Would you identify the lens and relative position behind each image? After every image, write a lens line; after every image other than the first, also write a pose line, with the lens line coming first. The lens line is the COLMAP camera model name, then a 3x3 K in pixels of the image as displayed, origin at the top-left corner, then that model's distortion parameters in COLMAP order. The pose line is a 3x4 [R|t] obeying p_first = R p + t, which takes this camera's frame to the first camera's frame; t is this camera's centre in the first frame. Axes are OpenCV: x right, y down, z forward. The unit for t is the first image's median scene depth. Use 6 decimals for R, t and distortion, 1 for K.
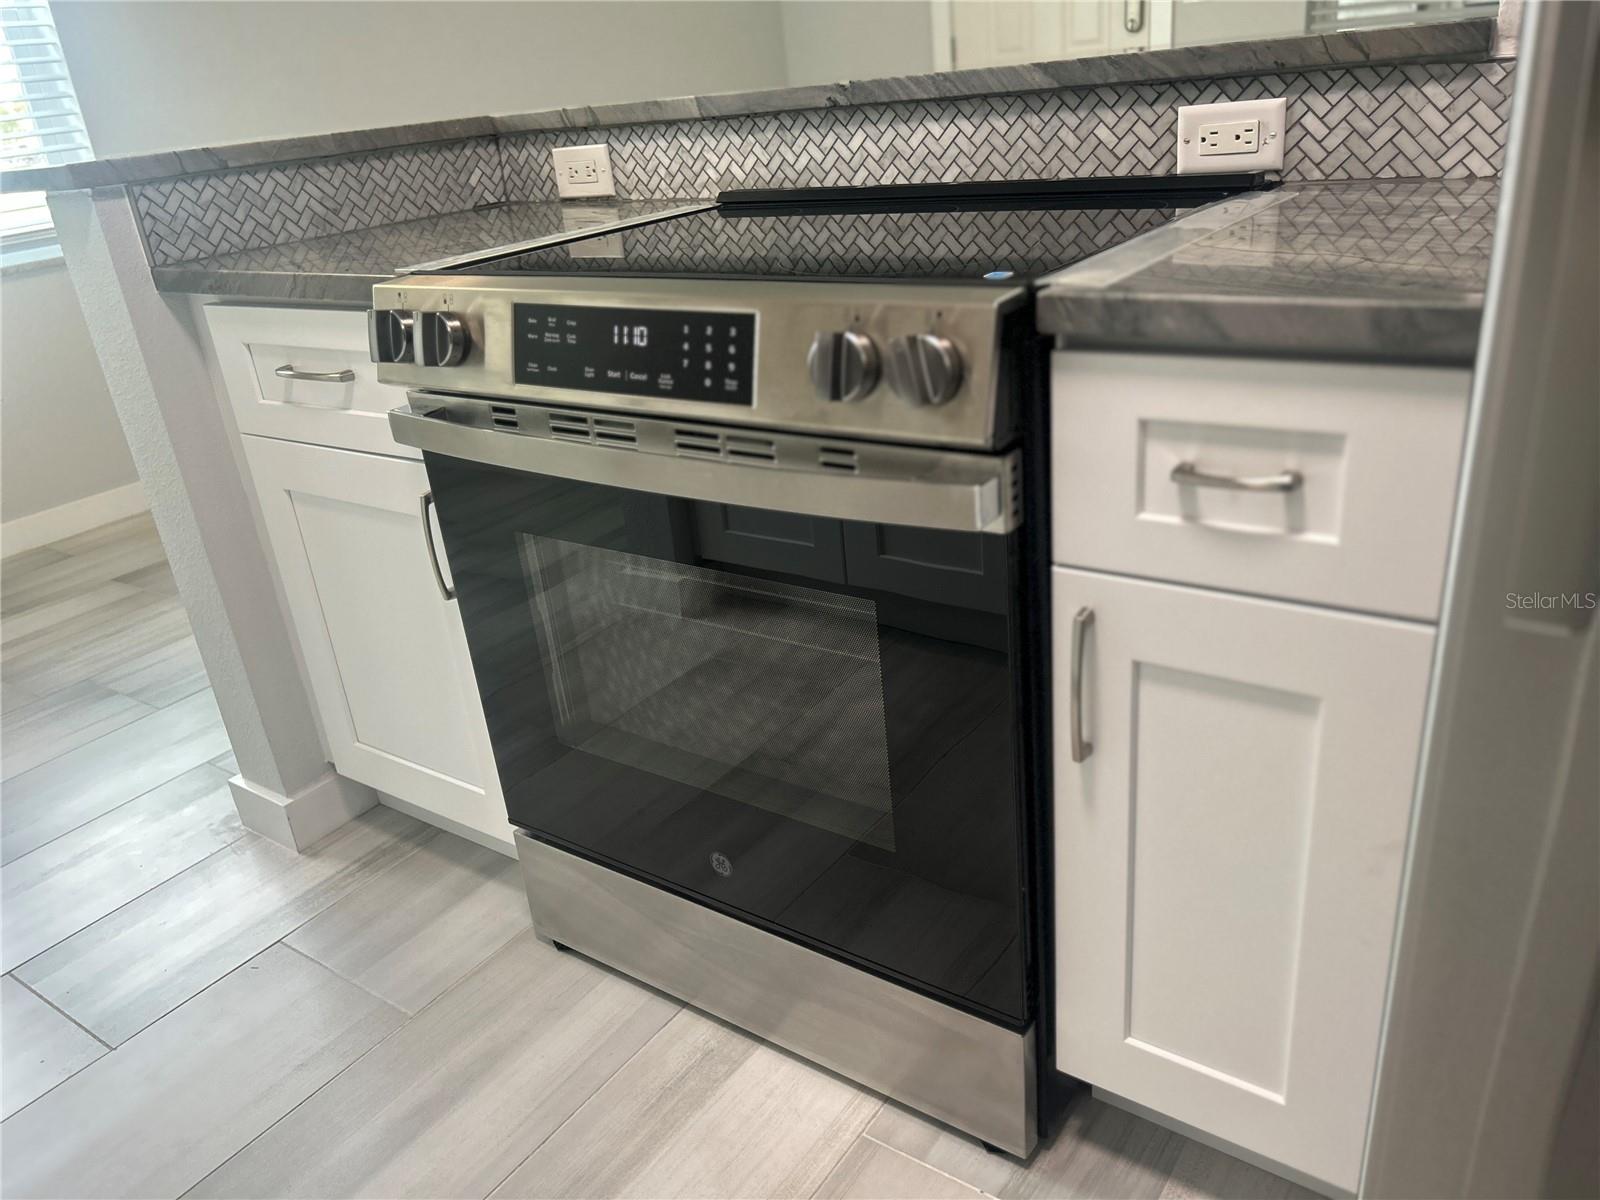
lens RADIAL K [[1212.7, 0, 800.6], [0, 1212.7, 594.8], [0, 0, 1]] dist [0.075113, -0.077521]
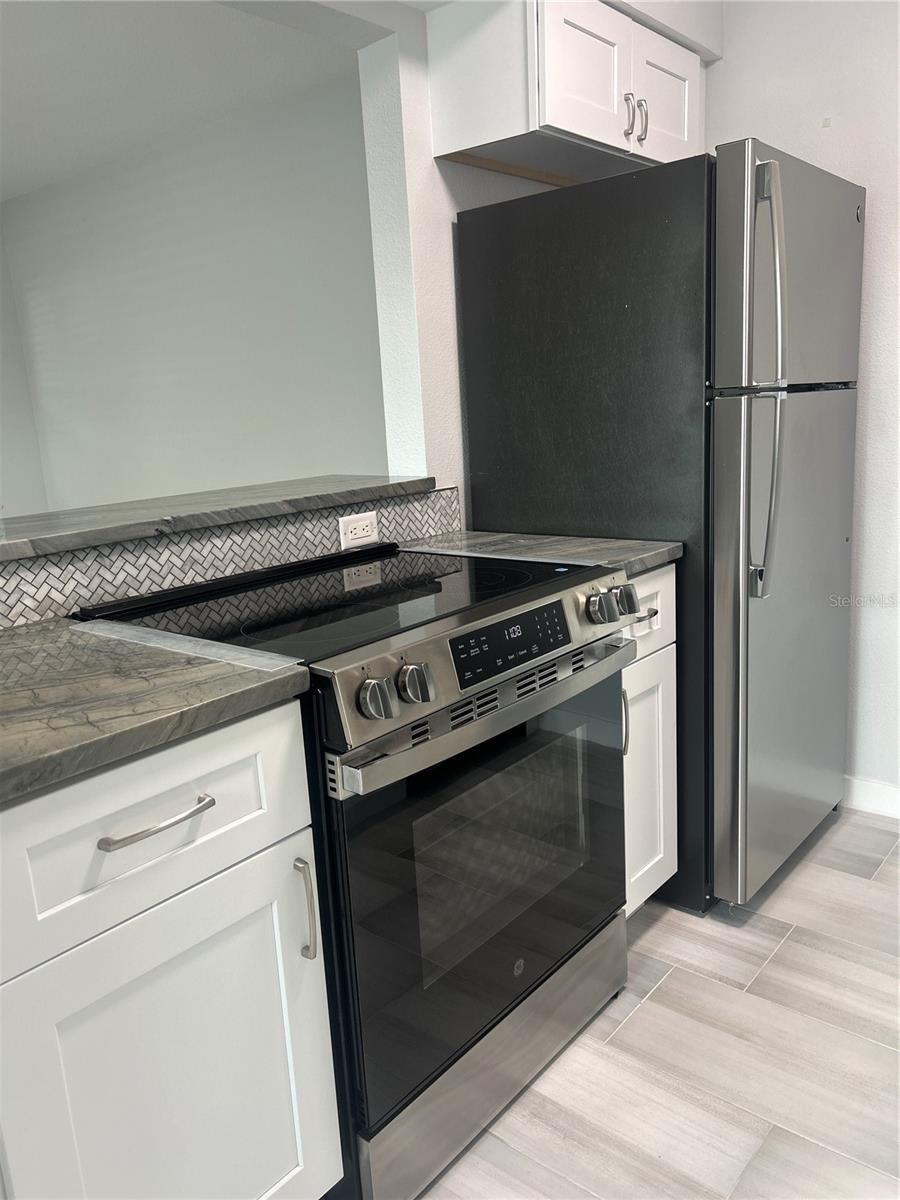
lens RADIAL K [[909.5, 0, 454.0], [0, 909.5, 603.8], [0, 0, 1]] dist [0.075113, -0.077521]
pose [[0.080222, -0.129174, 0.988372, -1.017558], [0.442974, 0.892891, 0.080742, -0.279666], [-0.892938, 0.431346, 0.128850, 0.636392]]
